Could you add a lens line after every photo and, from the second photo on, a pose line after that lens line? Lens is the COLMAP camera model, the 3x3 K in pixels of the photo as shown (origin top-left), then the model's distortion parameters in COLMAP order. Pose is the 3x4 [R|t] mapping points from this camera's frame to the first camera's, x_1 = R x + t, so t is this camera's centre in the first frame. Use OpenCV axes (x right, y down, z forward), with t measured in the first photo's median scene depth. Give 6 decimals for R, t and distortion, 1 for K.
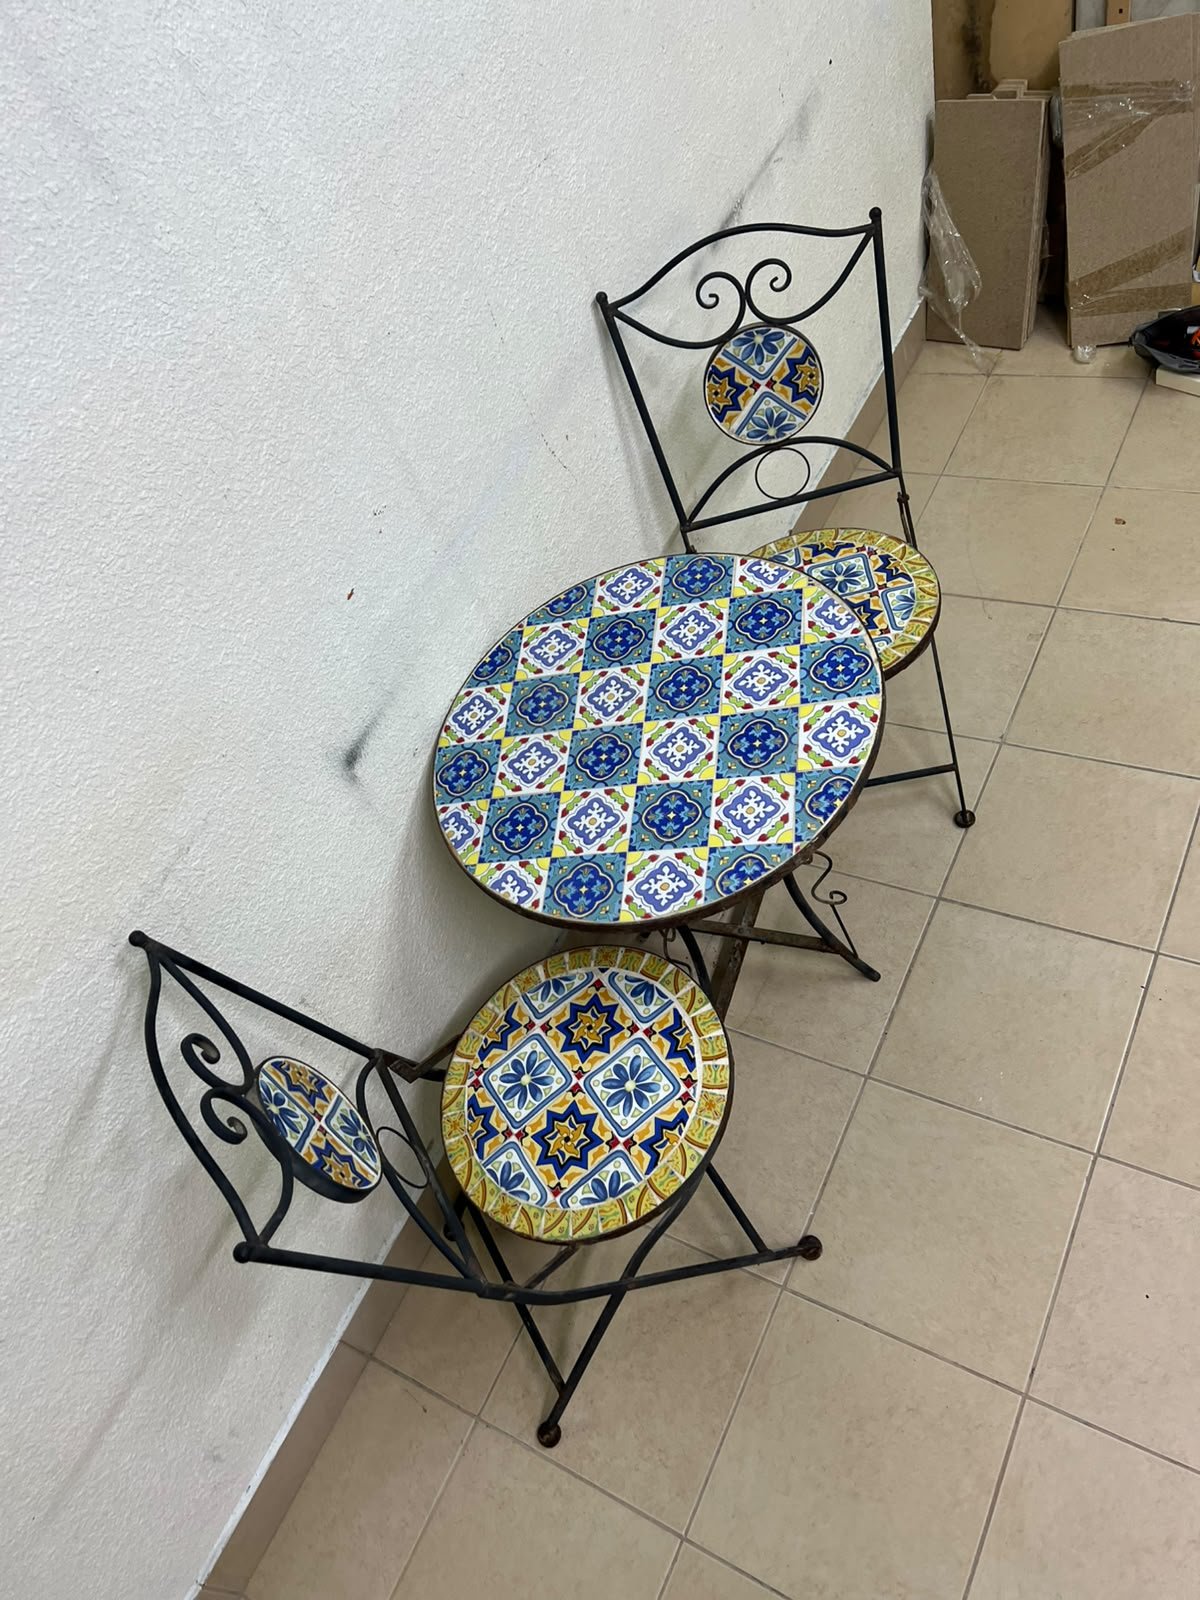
lens RADIAL K [[1209.0, 0, 610.8], [0, 1209.0, 792.3], [0, 0, 1]] dist [0.049051, -0.056360]
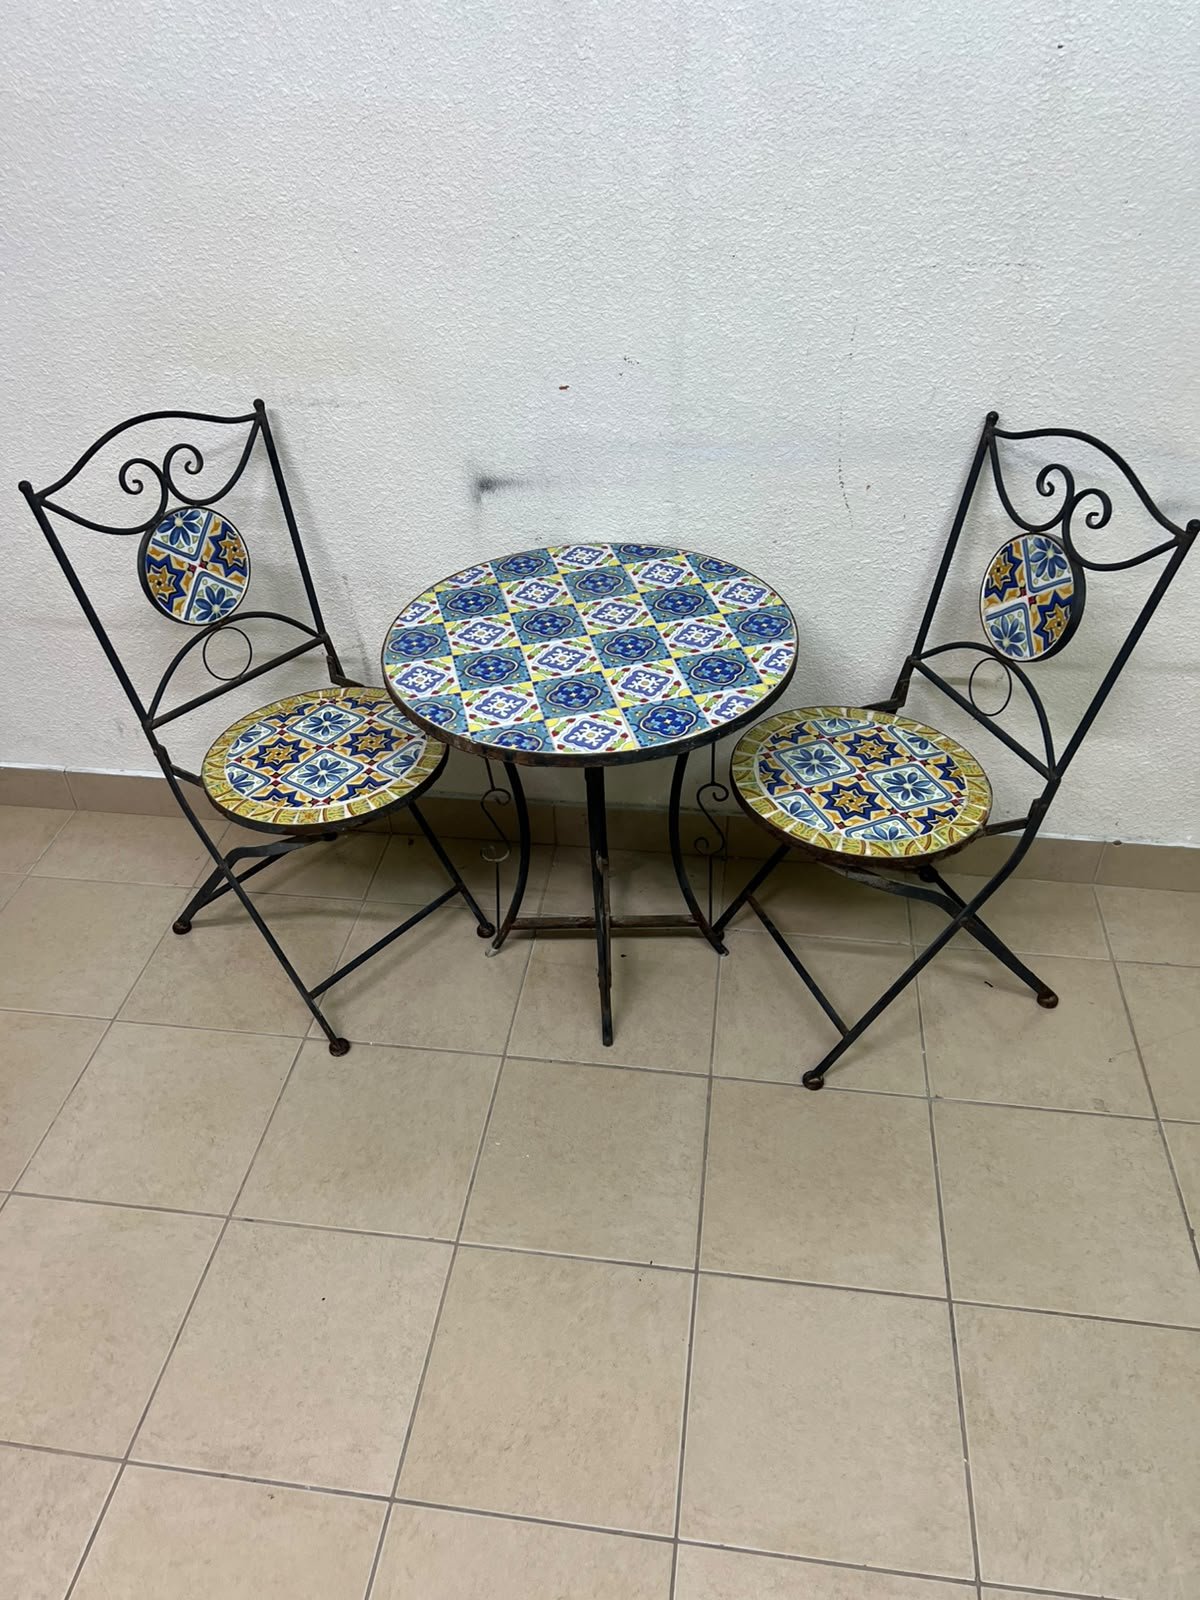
lens RADIAL K [[1209.0, 0, 591.3], [0, 1209.0, 795.6], [0, 0, 1]] dist [0.049051, -0.056360]
pose [[0.331129, 0.776651, -0.535880, 0.719670], [-0.786573, 0.540896, 0.297884, -0.302375], [0.521207, 0.322871, 0.789998, 0.152651]]
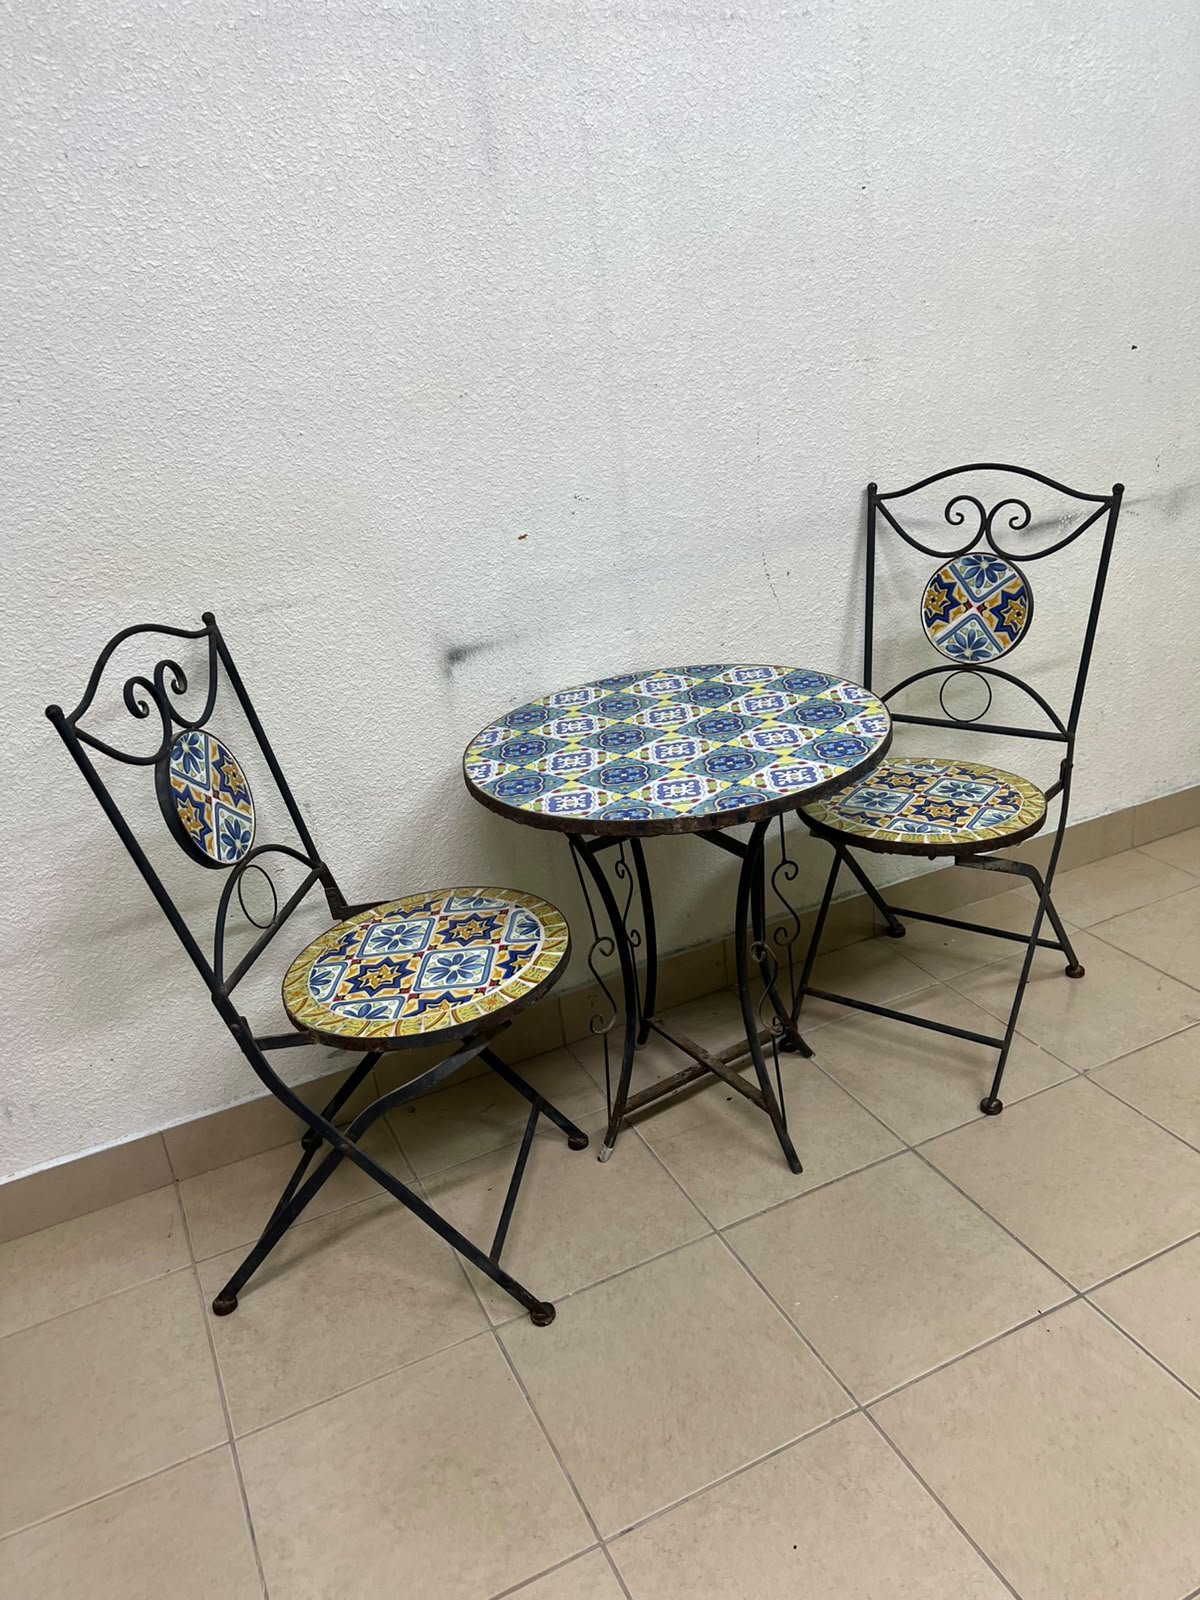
lens RADIAL K [[1209.0, 0, 608.5], [0, 1209.0, 803.8], [0, 0, 1]] dist [0.049051, -0.056360]
pose [[0.789781, 0.424079, -0.443173, 0.478833], [-0.556514, 0.799237, -0.226965, 0.265015], [0.257949, 0.425884, 0.867228, 0.055822]]
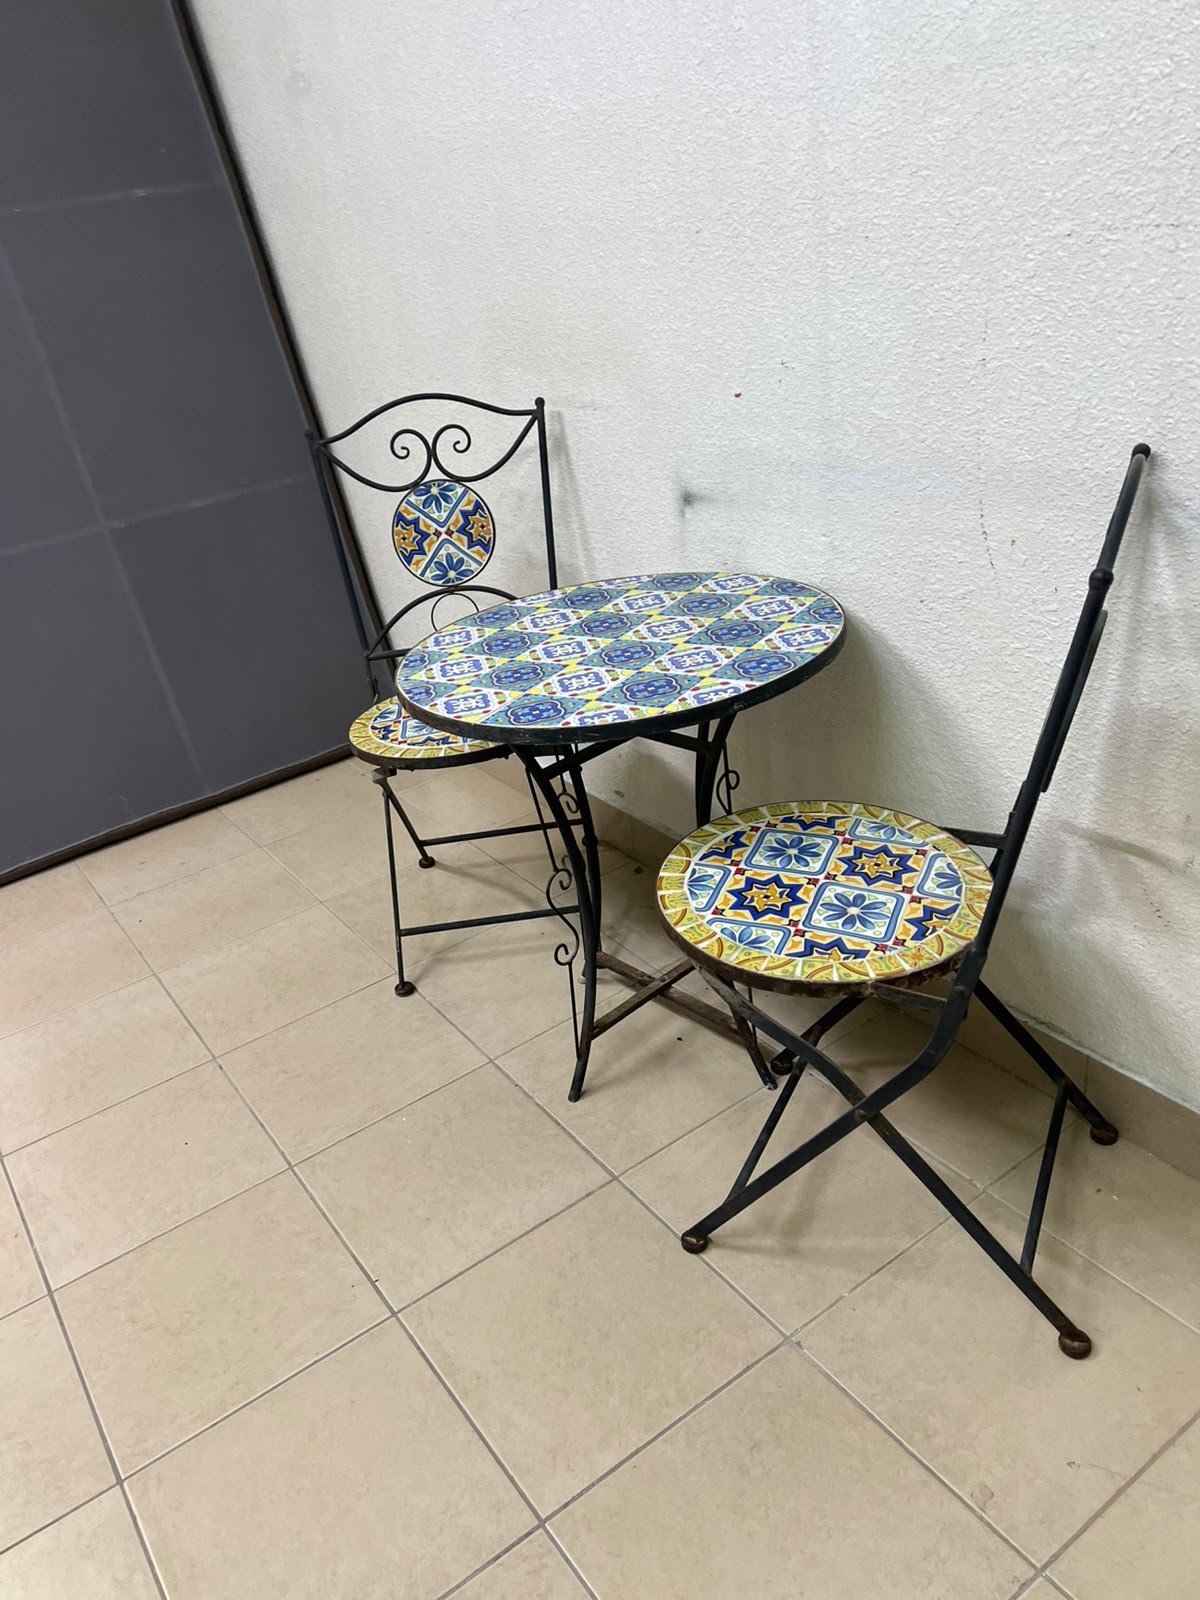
lens RADIAL K [[1209.0, 0, 586.0], [0, 1209.0, 817.2], [0, 0, 1]] dist [0.049051, -0.056360]
pose [[-0.398445, 0.701355, -0.591052, 0.732888], [-0.532141, 0.348095, 0.771788, -0.764289], [0.747039, 0.622038, 0.234523, 0.798248]]
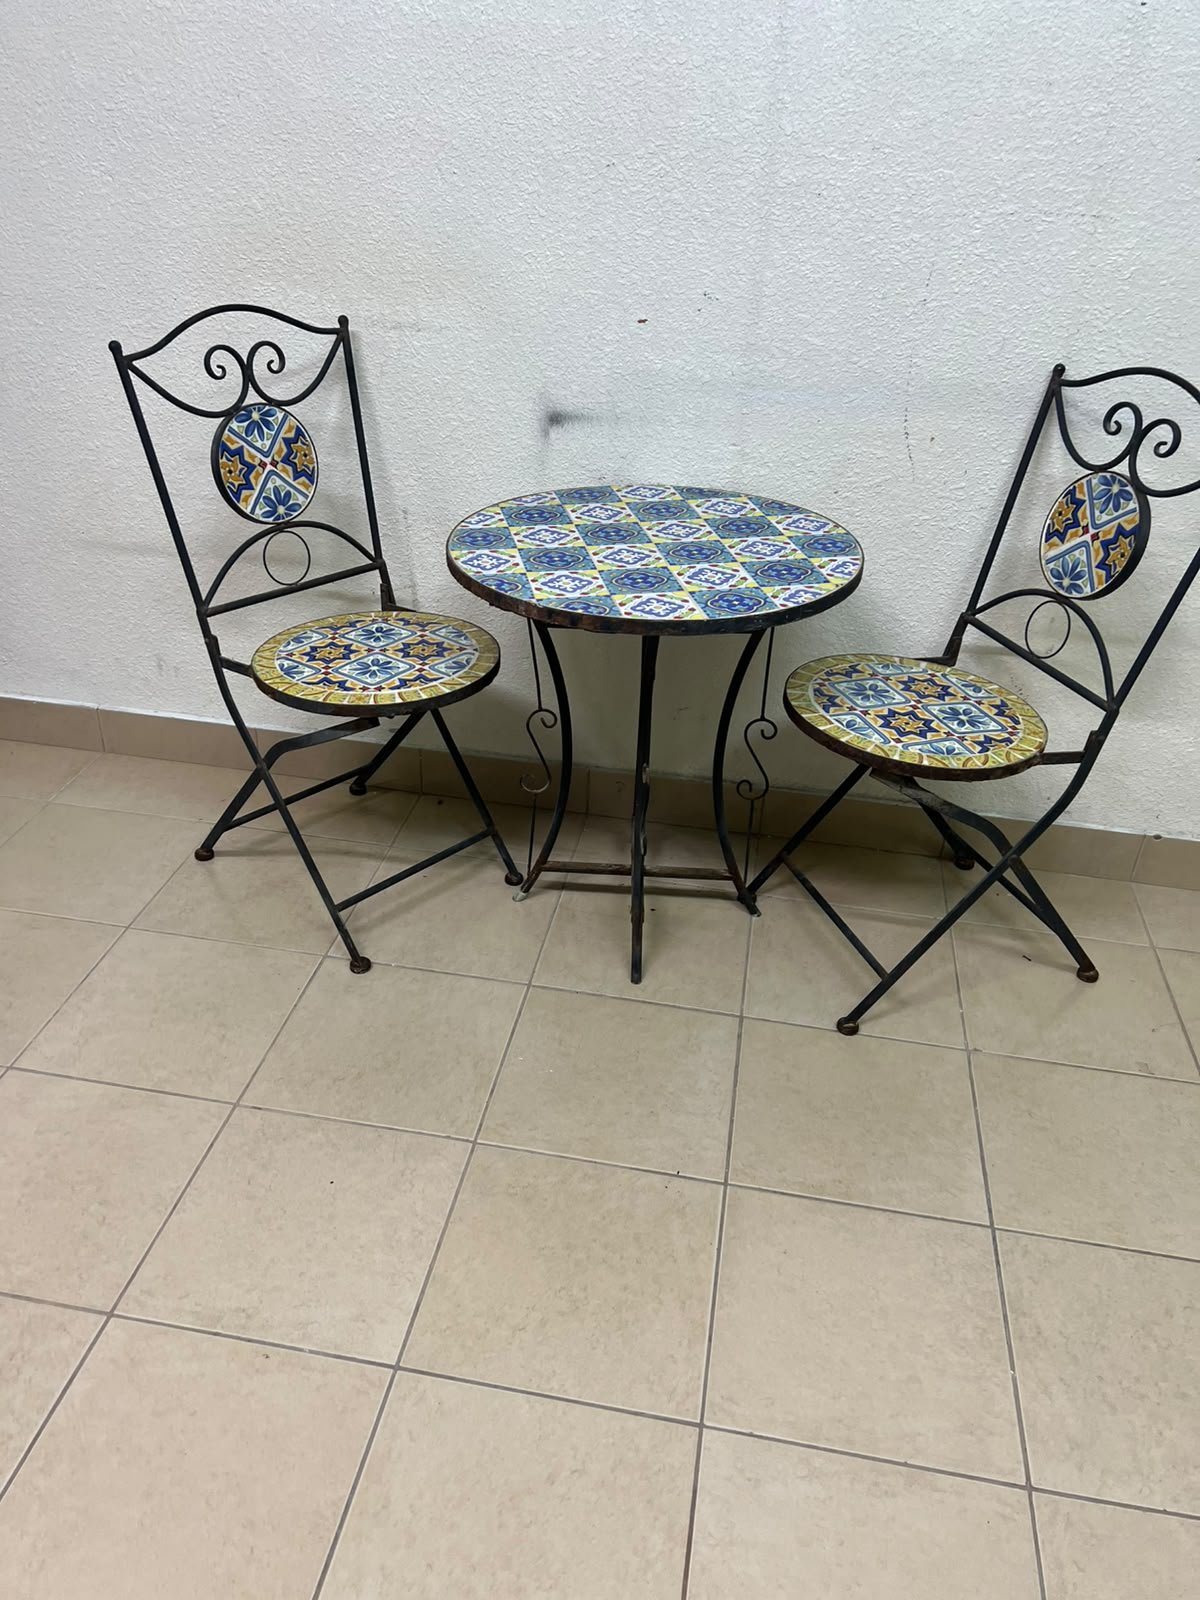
lens RADIAL K [[1209.0, 0, 591.9], [0, 1209.0, 816.4], [0, 0, 1]] dist [0.049051, -0.056360]
pose [[0.281251, 0.734363, -0.617745, 0.865589], [-0.828264, 0.510865, 0.230208, -0.135499], [0.484641, 0.446909, 0.751928, 0.223251]]
